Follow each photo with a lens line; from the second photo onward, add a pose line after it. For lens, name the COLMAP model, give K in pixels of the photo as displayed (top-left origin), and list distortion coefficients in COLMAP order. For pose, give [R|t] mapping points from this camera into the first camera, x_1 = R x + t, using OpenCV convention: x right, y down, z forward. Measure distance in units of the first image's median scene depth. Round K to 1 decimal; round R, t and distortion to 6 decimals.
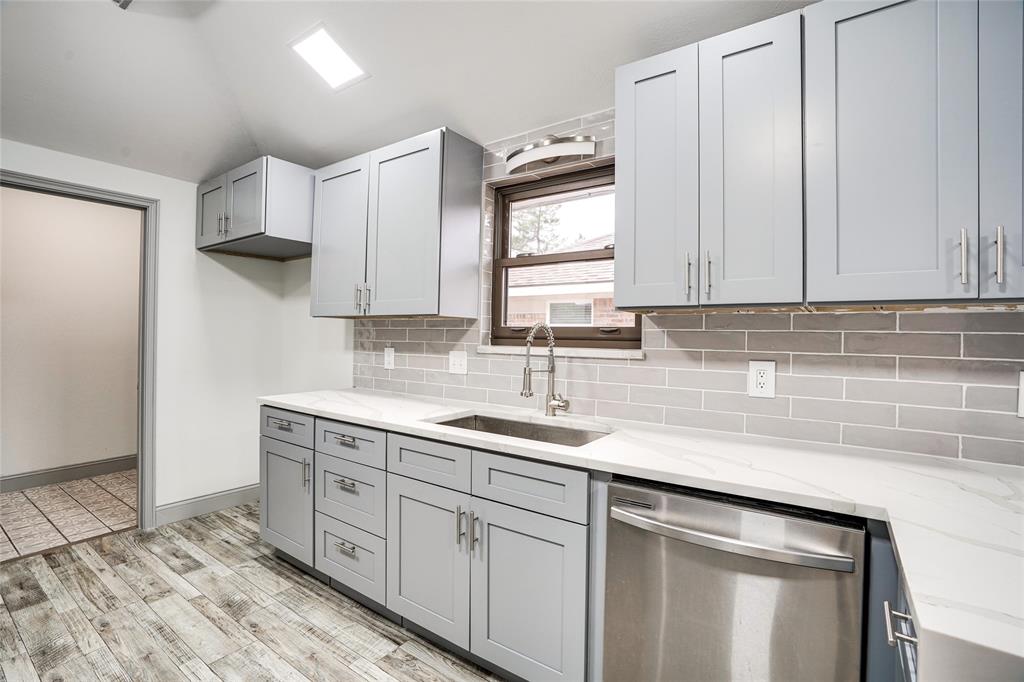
lens RADIAL K [[471.6, 0, 514.8], [0, 471.6, 332.9], [0, 0, 1]] dist [-0.060390, 0.018916]
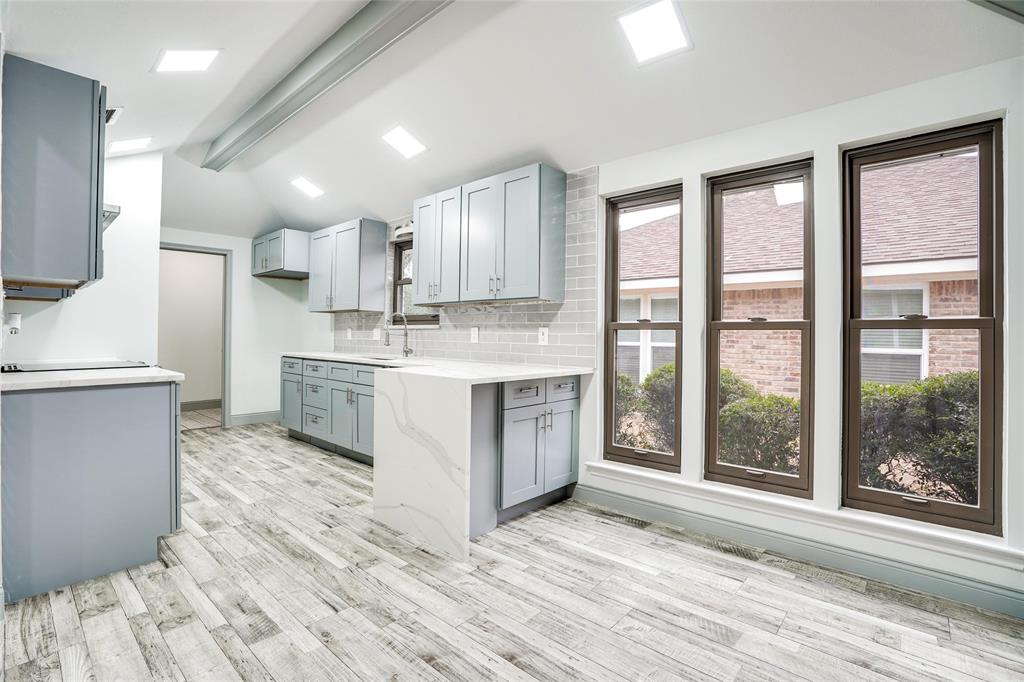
lens RADIAL K [[471.6, 0, 509.4], [0, 471.6, 336.1], [0, 0, 1]] dist [-0.060390, 0.018916]
pose [[0.992811, -0.000932, -0.119687, 0.661338], [0.001490, 0.999988, 0.004567, 0.062775], [0.119681, -0.004712, 0.992801, -0.859594]]
